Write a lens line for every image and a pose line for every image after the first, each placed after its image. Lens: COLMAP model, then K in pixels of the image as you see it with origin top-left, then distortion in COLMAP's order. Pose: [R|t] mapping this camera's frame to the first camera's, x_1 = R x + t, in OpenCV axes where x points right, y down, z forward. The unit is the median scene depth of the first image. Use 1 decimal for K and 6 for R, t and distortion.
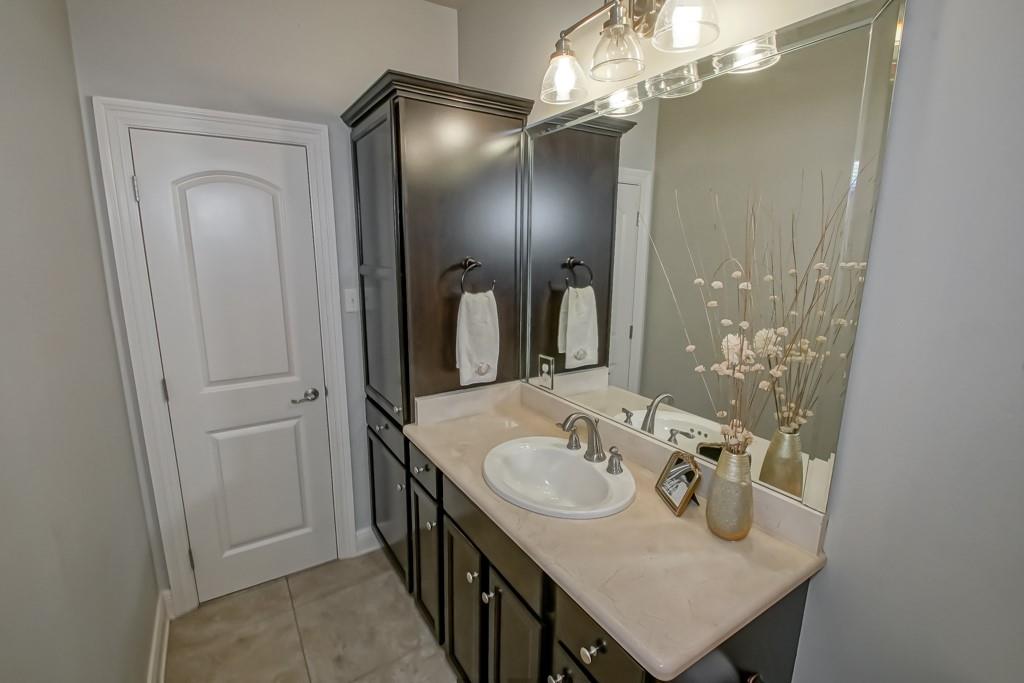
lens RADIAL K [[461.5, 0, 512.0], [0, 461.5, 341.5], [0, 0, 1]] dist [-0.000409, -0.000102]
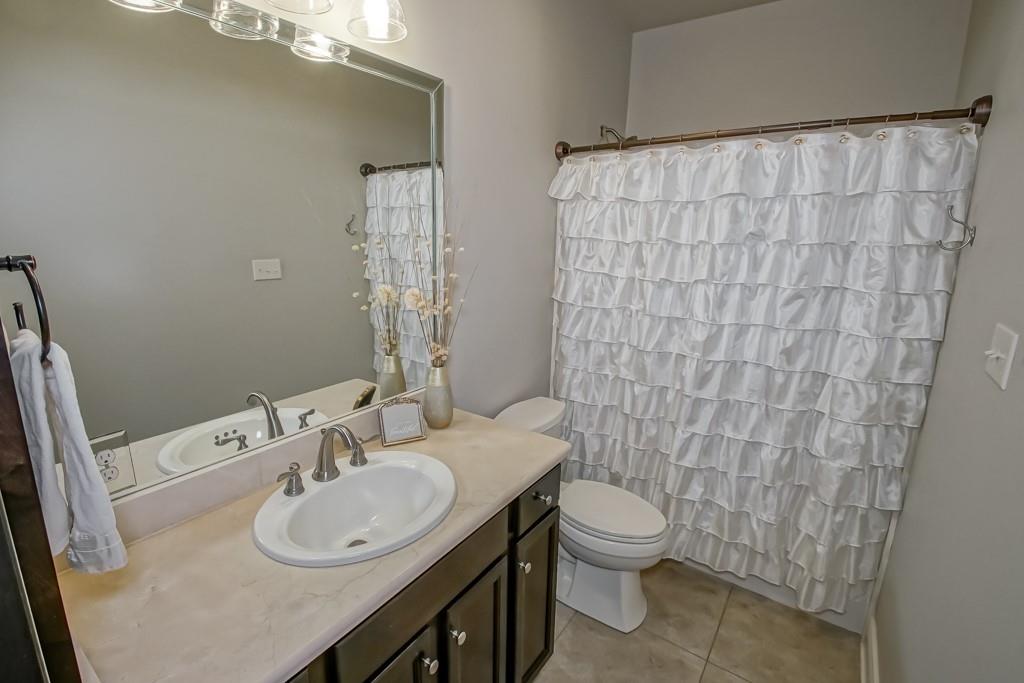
lens RADIAL K [[474.4, 0, 512.0], [0, 474.4, 341.5], [0, 0, 1]] dist [-0.000588, -0.000054]
pose [[-0.383865, -0.239614, 0.891758, -0.614275], [0.156919, 0.934770, 0.318718, -0.179596], [-0.909958, 0.262278, -0.321226, 0.867972]]
